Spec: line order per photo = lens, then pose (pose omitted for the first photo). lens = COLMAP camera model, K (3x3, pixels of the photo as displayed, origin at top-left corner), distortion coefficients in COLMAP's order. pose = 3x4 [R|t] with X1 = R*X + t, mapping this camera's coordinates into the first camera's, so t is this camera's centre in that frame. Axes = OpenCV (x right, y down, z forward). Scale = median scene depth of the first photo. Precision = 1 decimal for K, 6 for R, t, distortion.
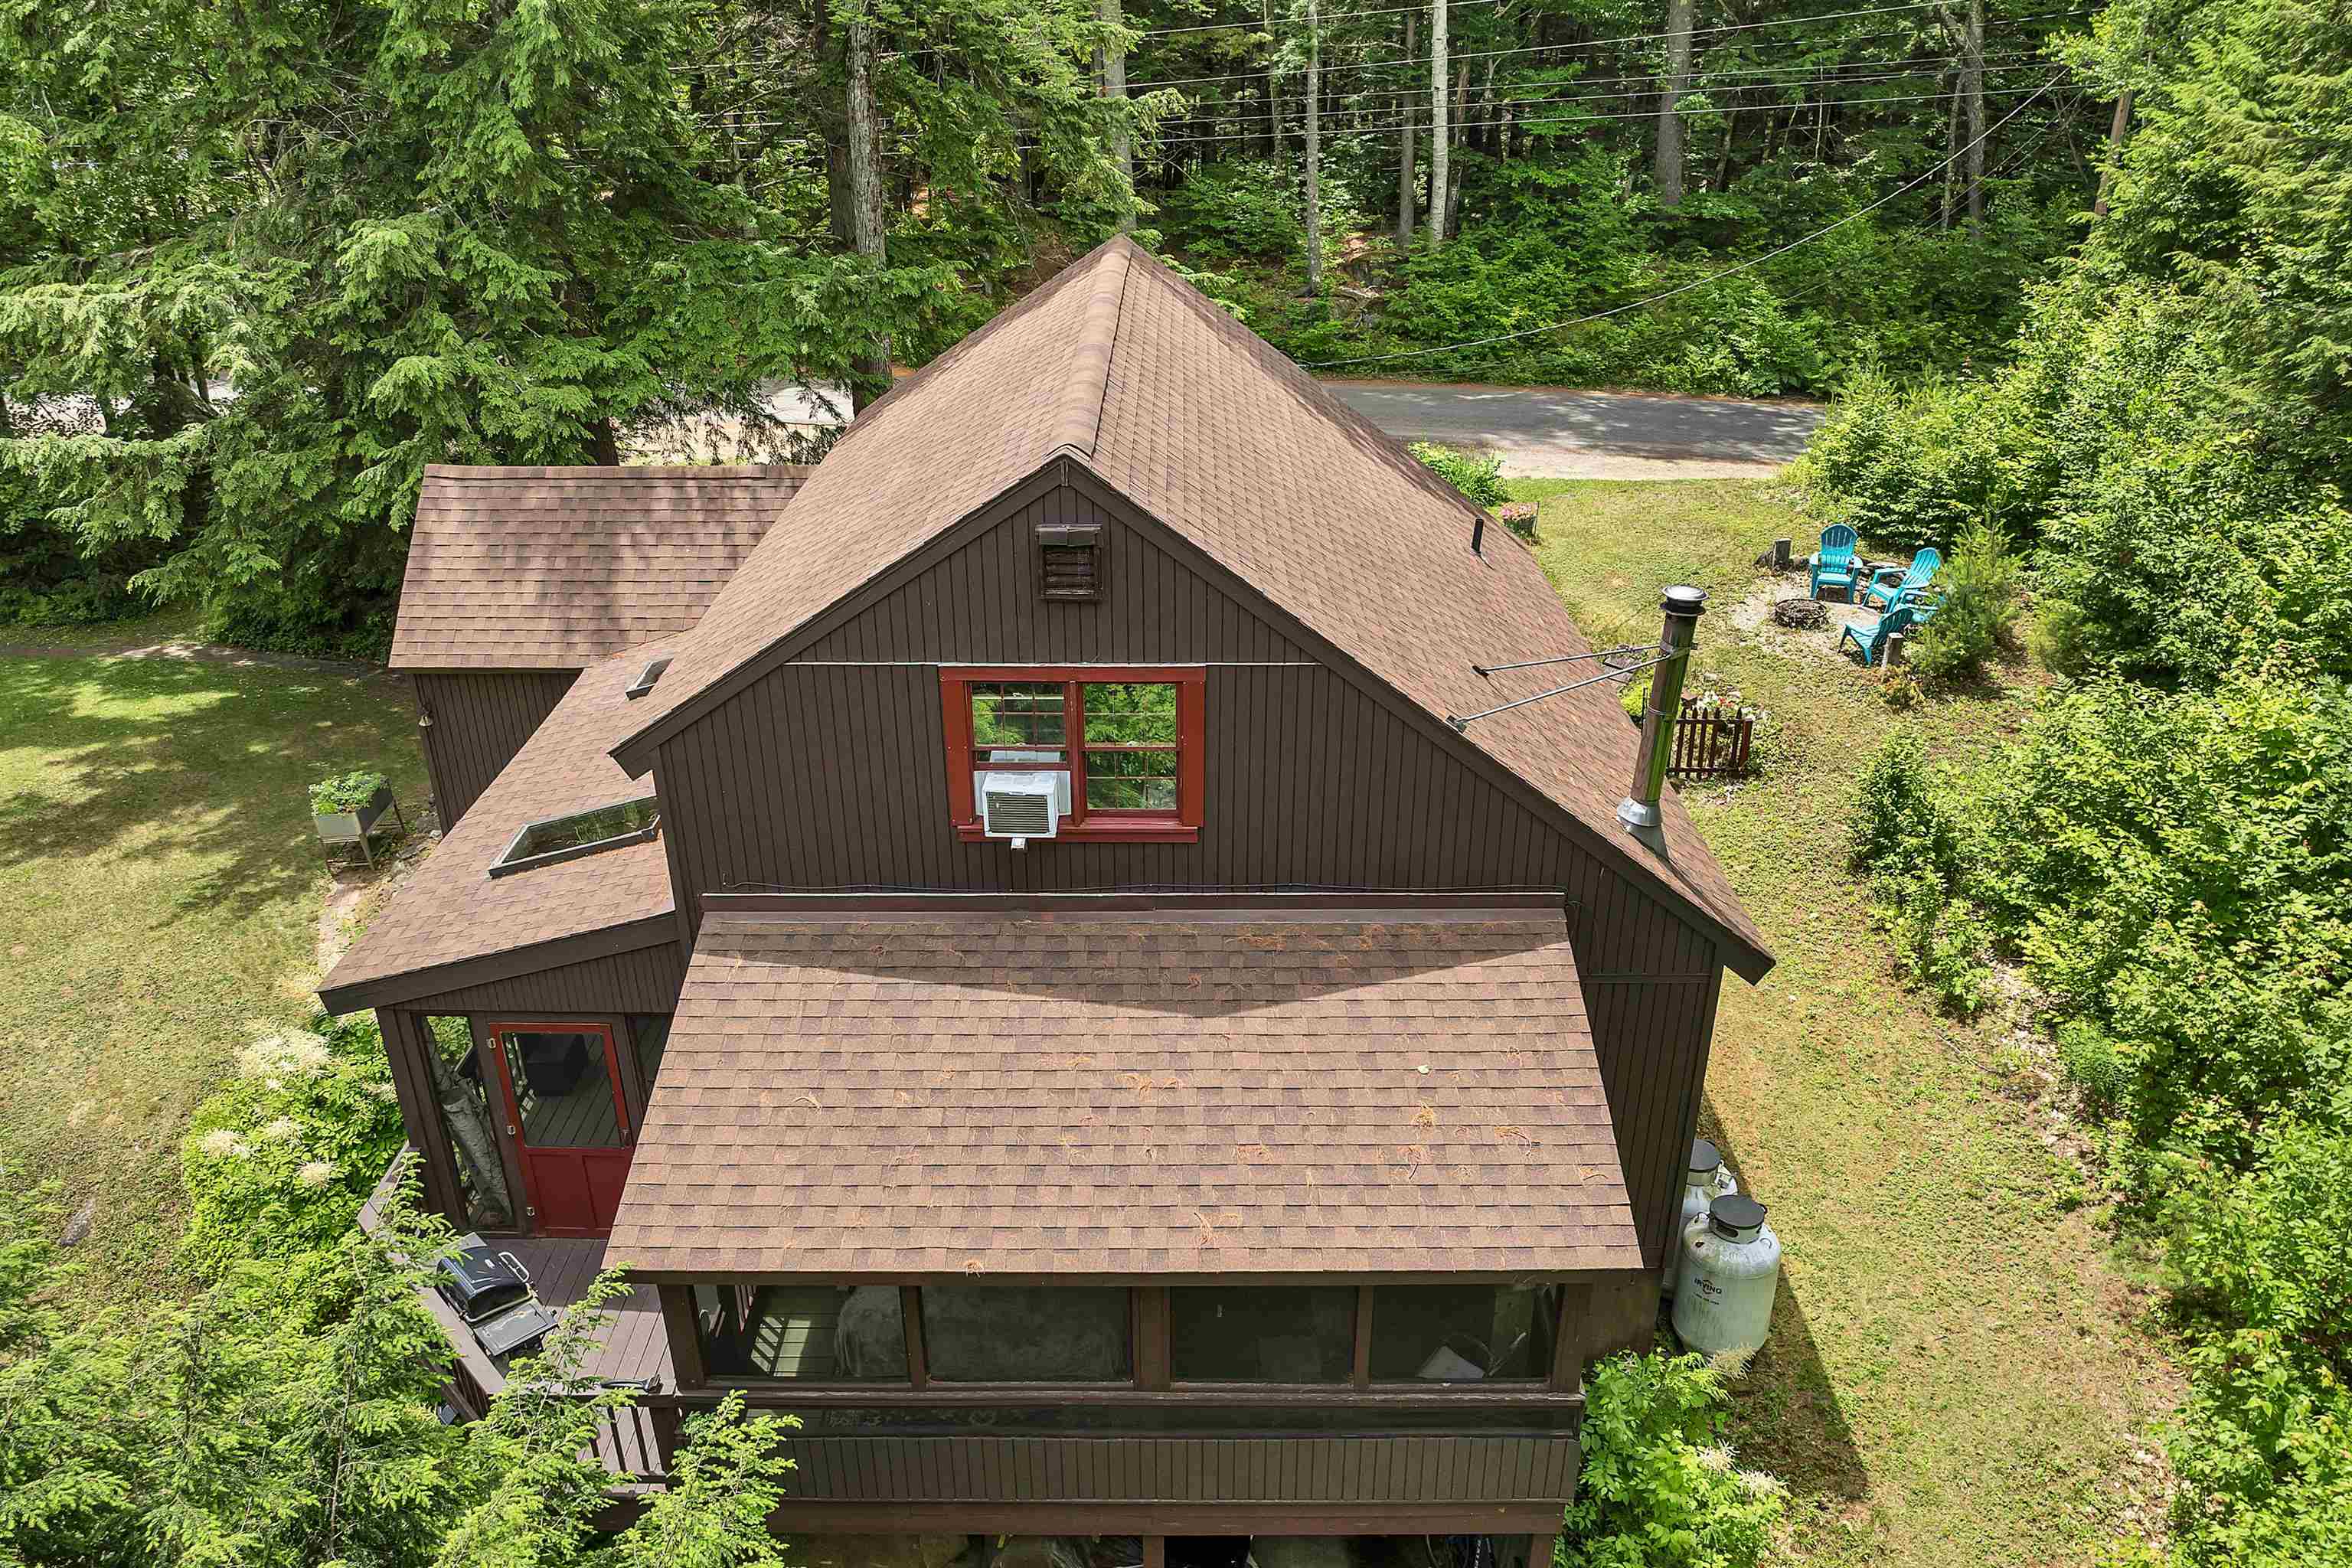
lens RADIAL K [[1704.7, 0, 1182.7], [0, 1704.7, 827.8], [0, 0, 1]] dist [-0.065476, 0.041388]
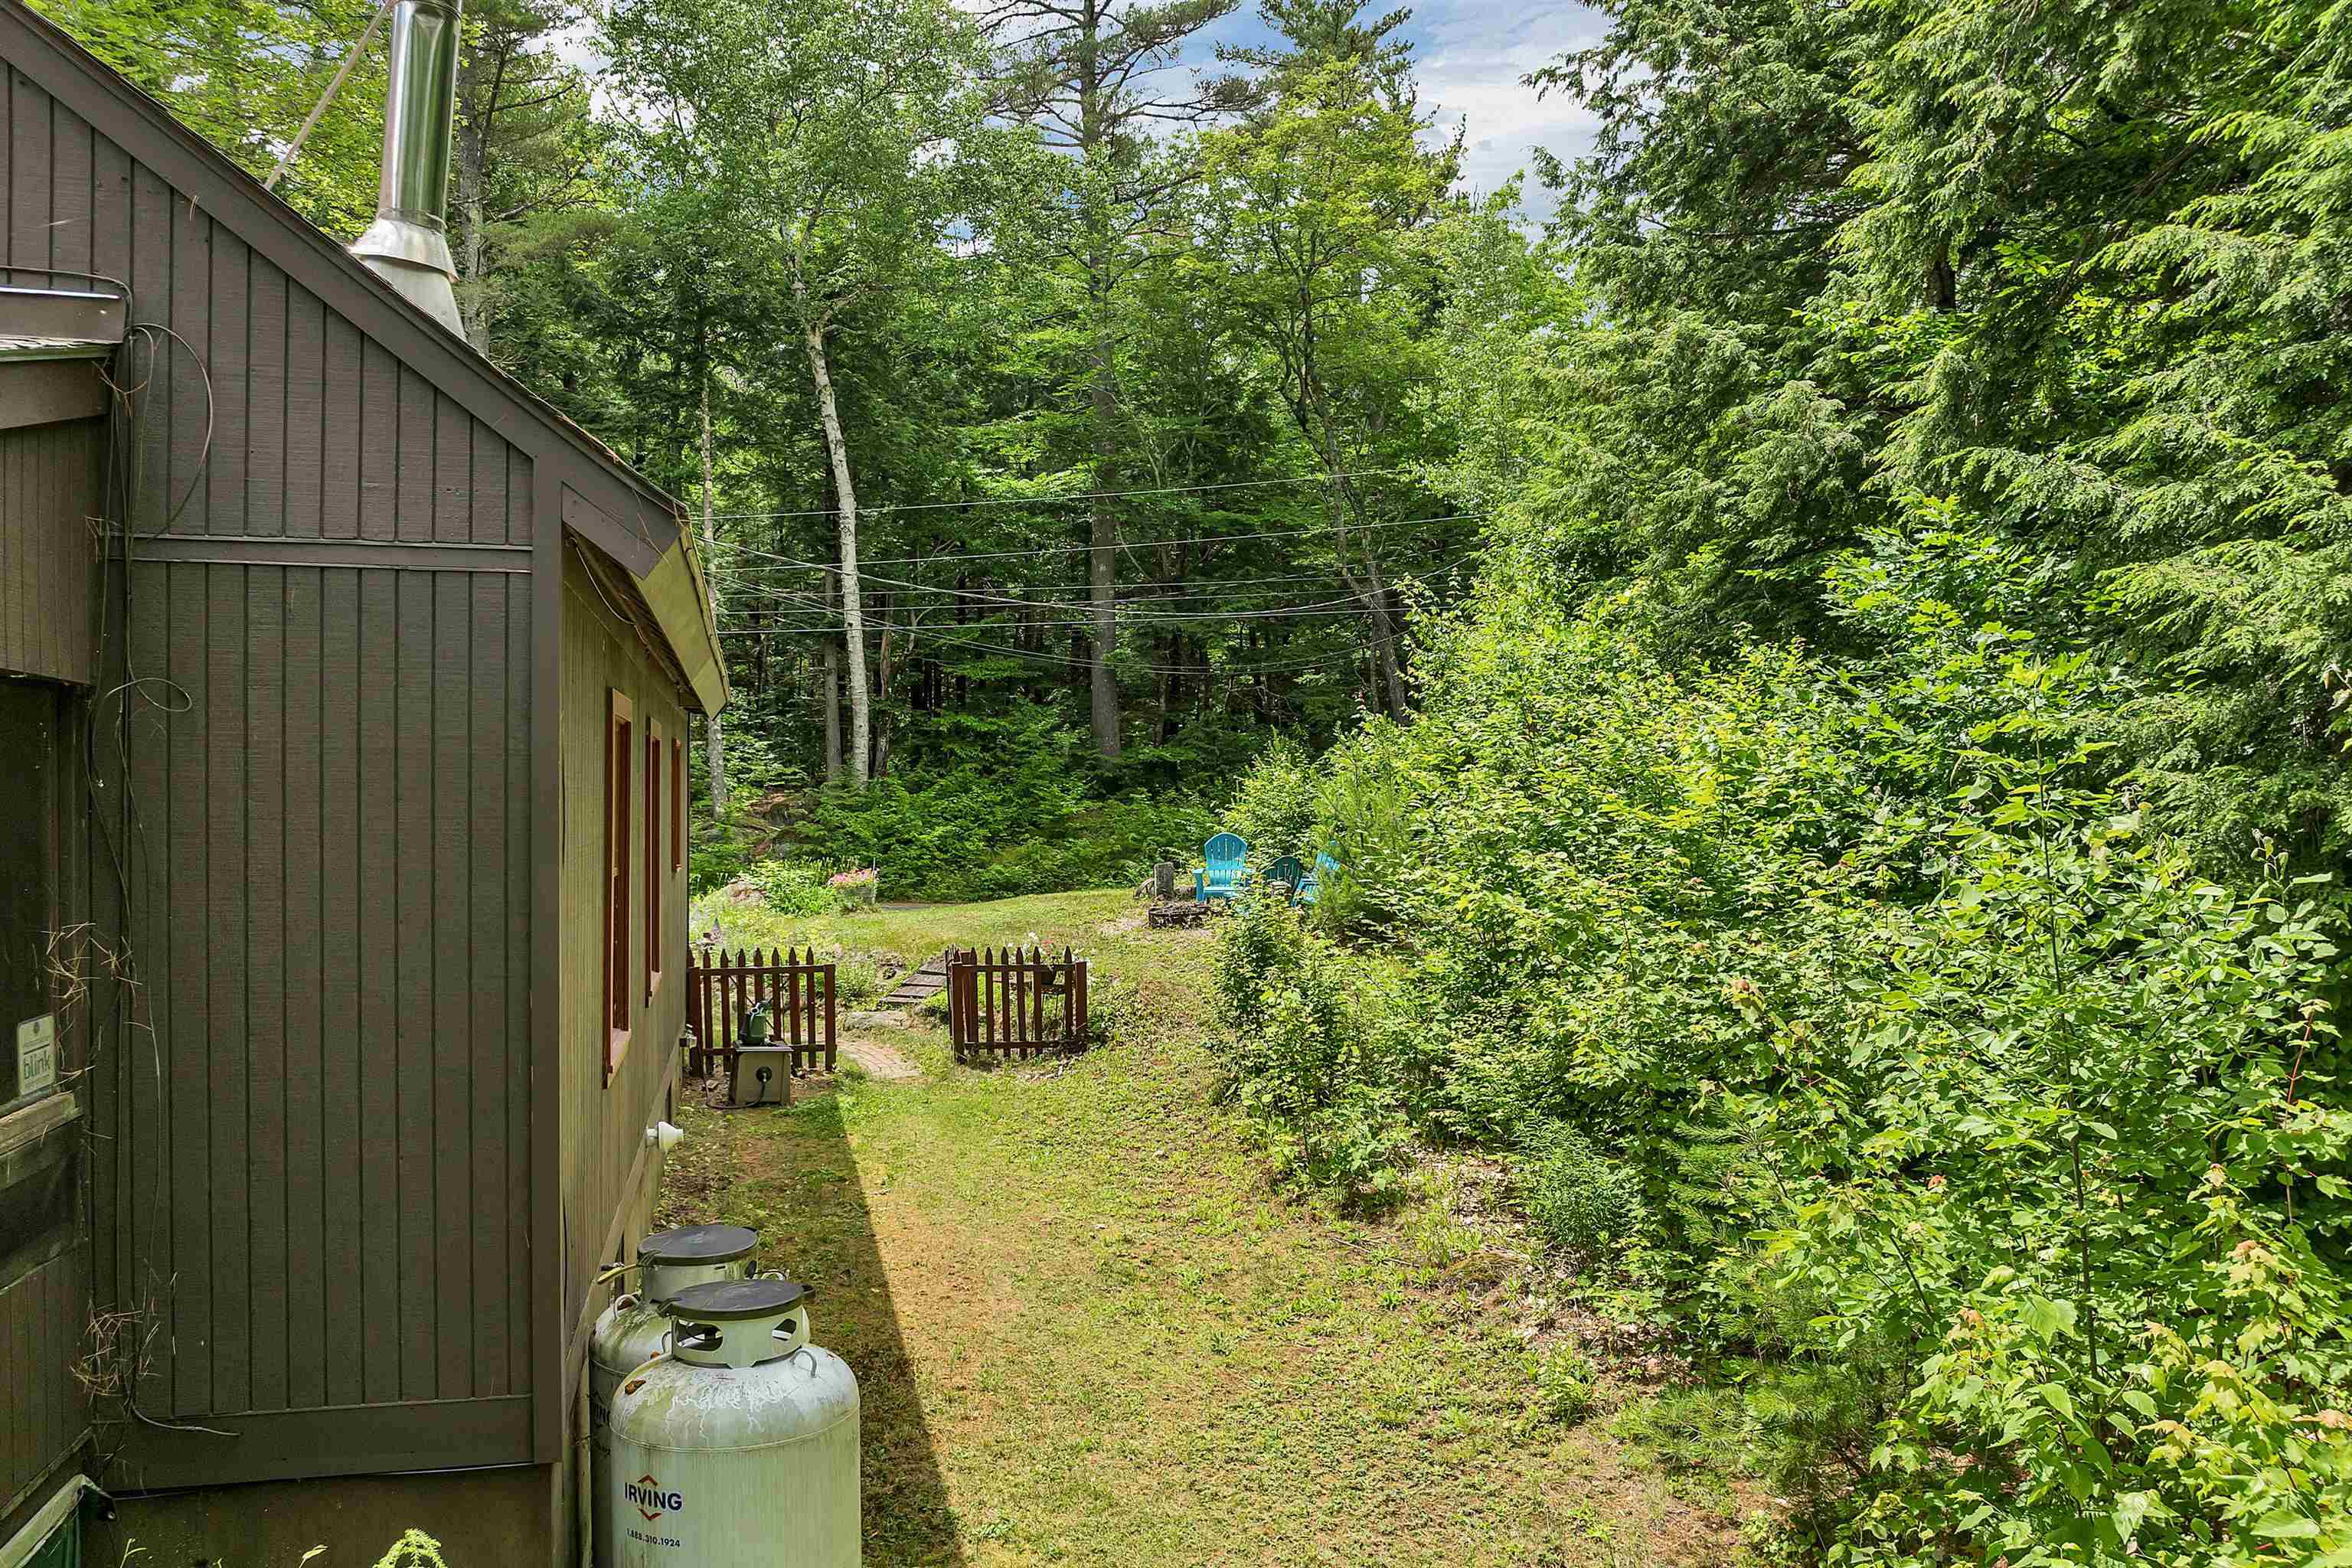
lens RADIAL K [[1704.7, 0, 1182.7], [0, 1704.7, 827.8], [0, 0, 1]] dist [-0.065476, 0.041388]
pose [[0.967741, 0.008098, 0.251816, 0.253209], [0.099731, 0.905532, -0.412390, 0.232336], [-0.231367, 0.424201, 0.875513, 0.448323]]
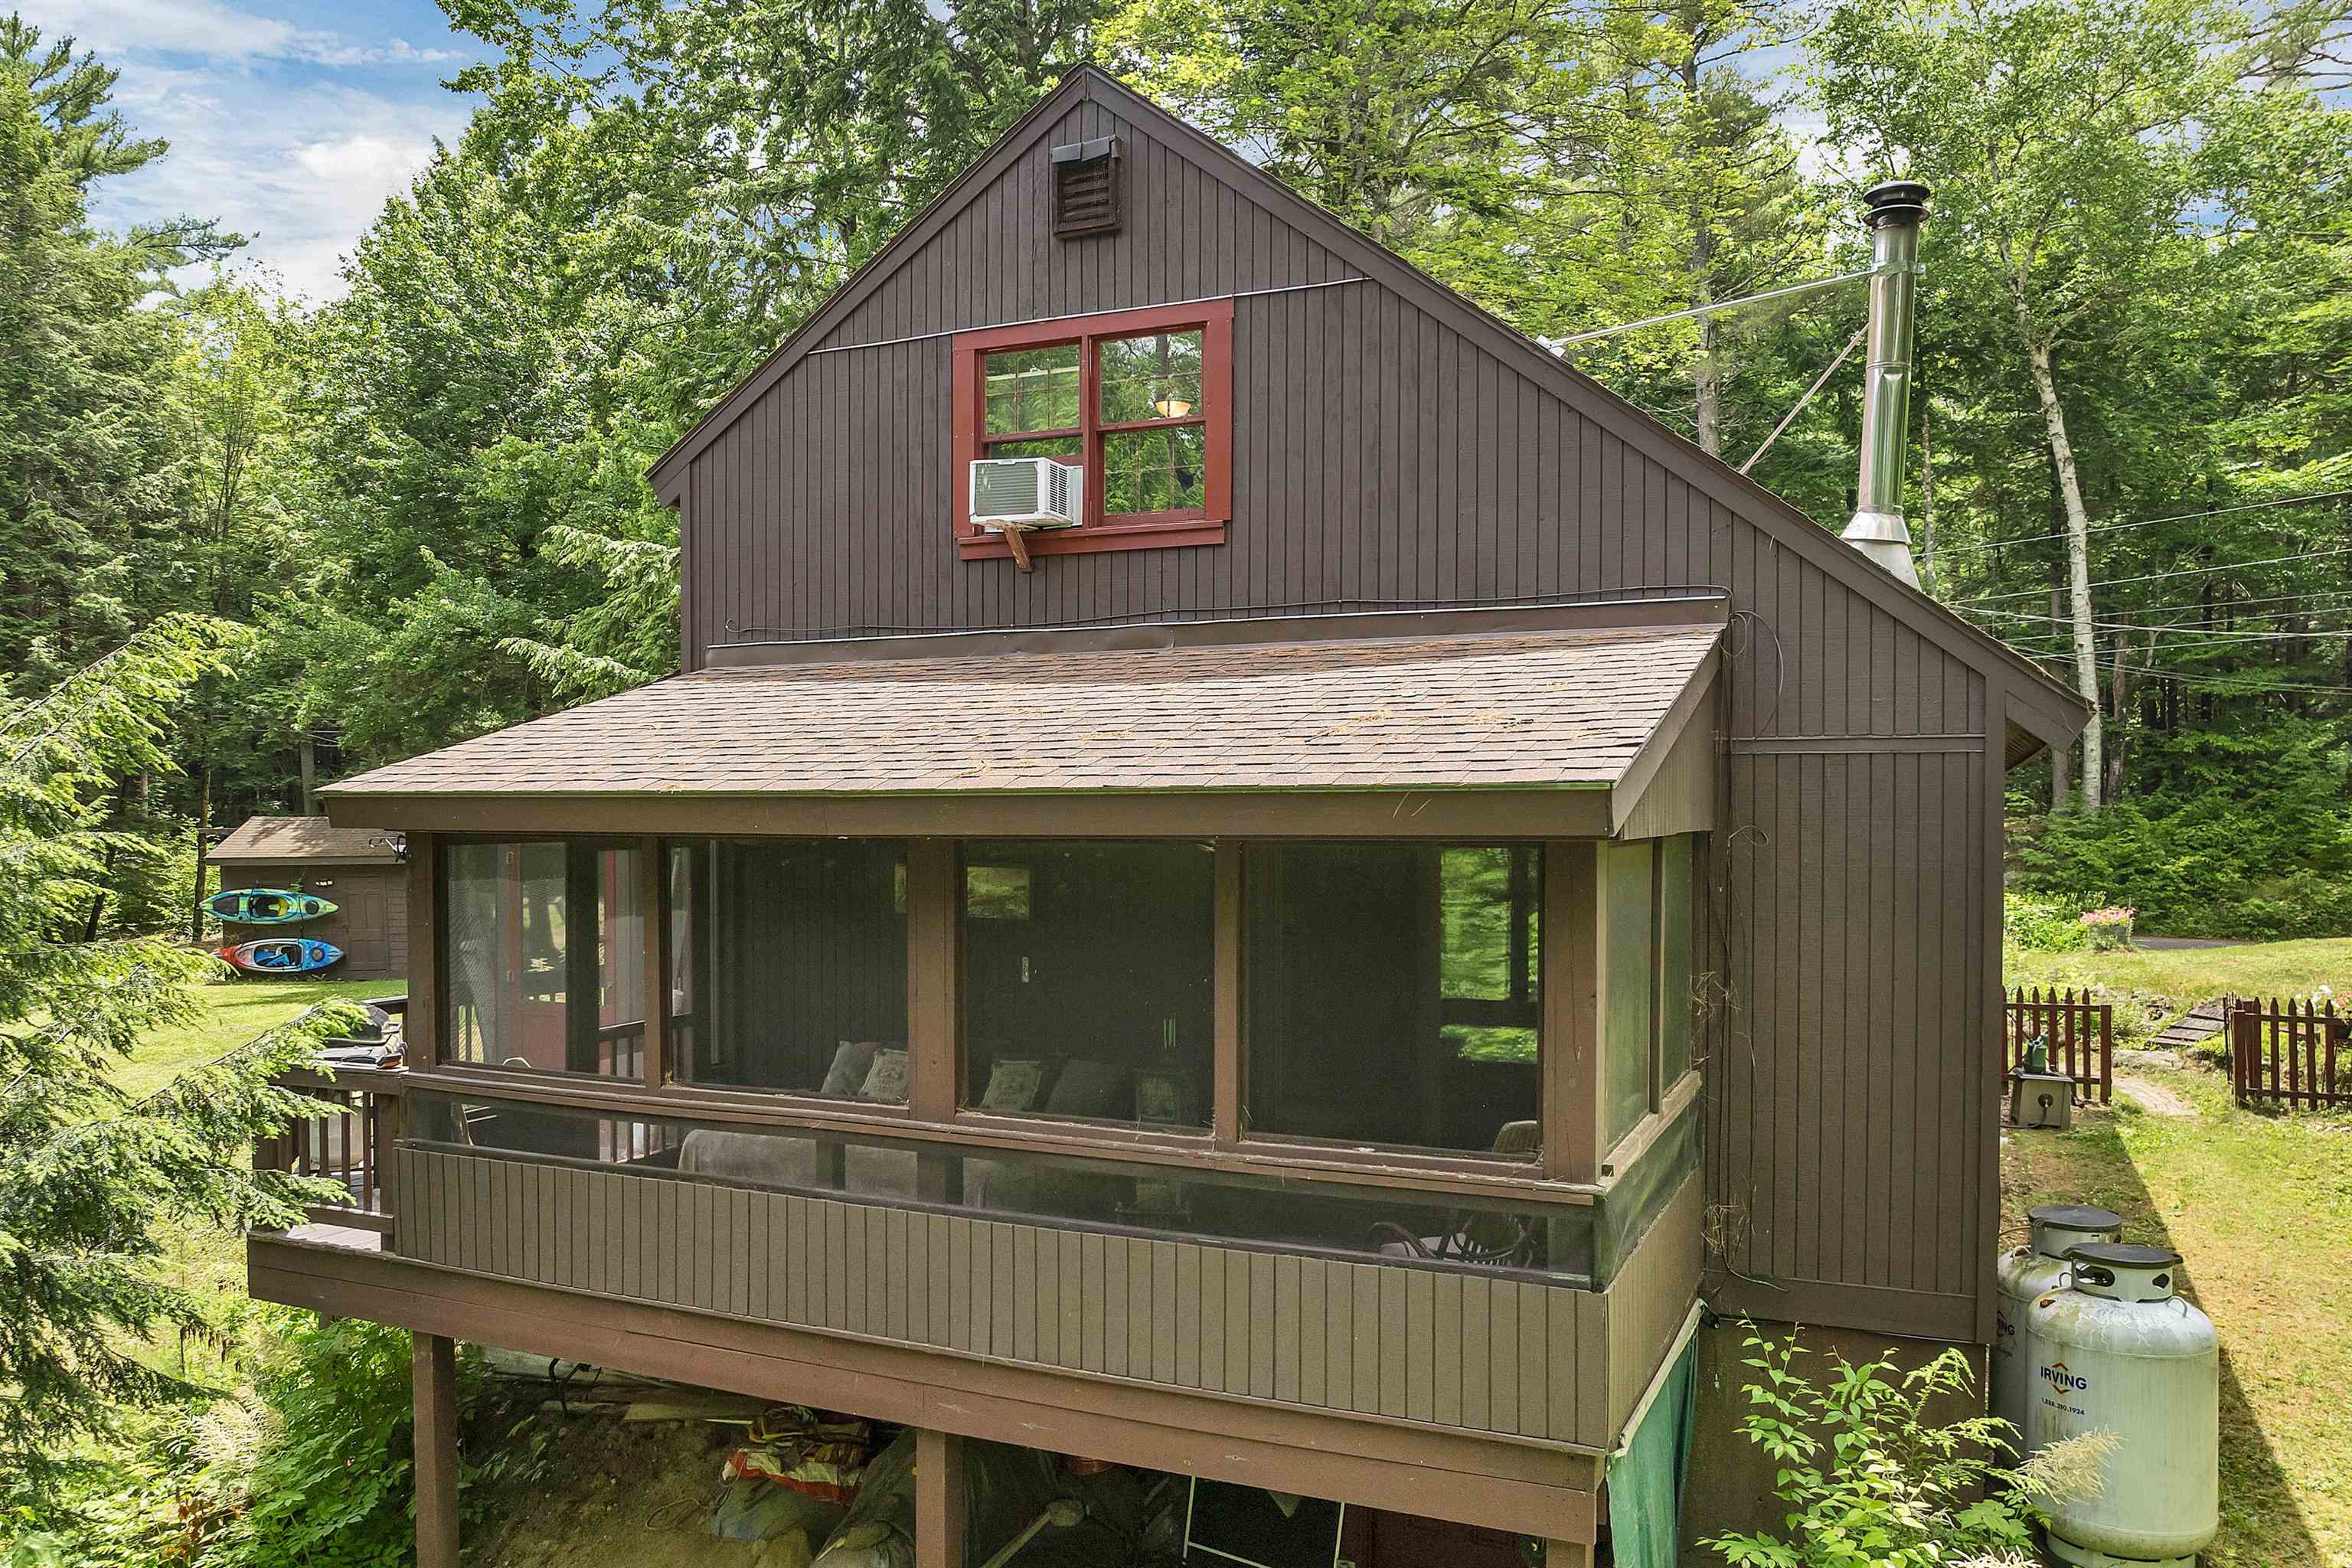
lens RADIAL K [[1704.7, 0, 1182.7], [0, 1704.7, 827.8], [0, 0, 1]] dist [-0.065476, 0.041388]
pose [[0.914135, 0.013643, -0.405181, 0.205317], [-0.185839, 0.902346, -0.388890, 0.287578], [0.360308, 0.430796, 0.827401, 0.283603]]
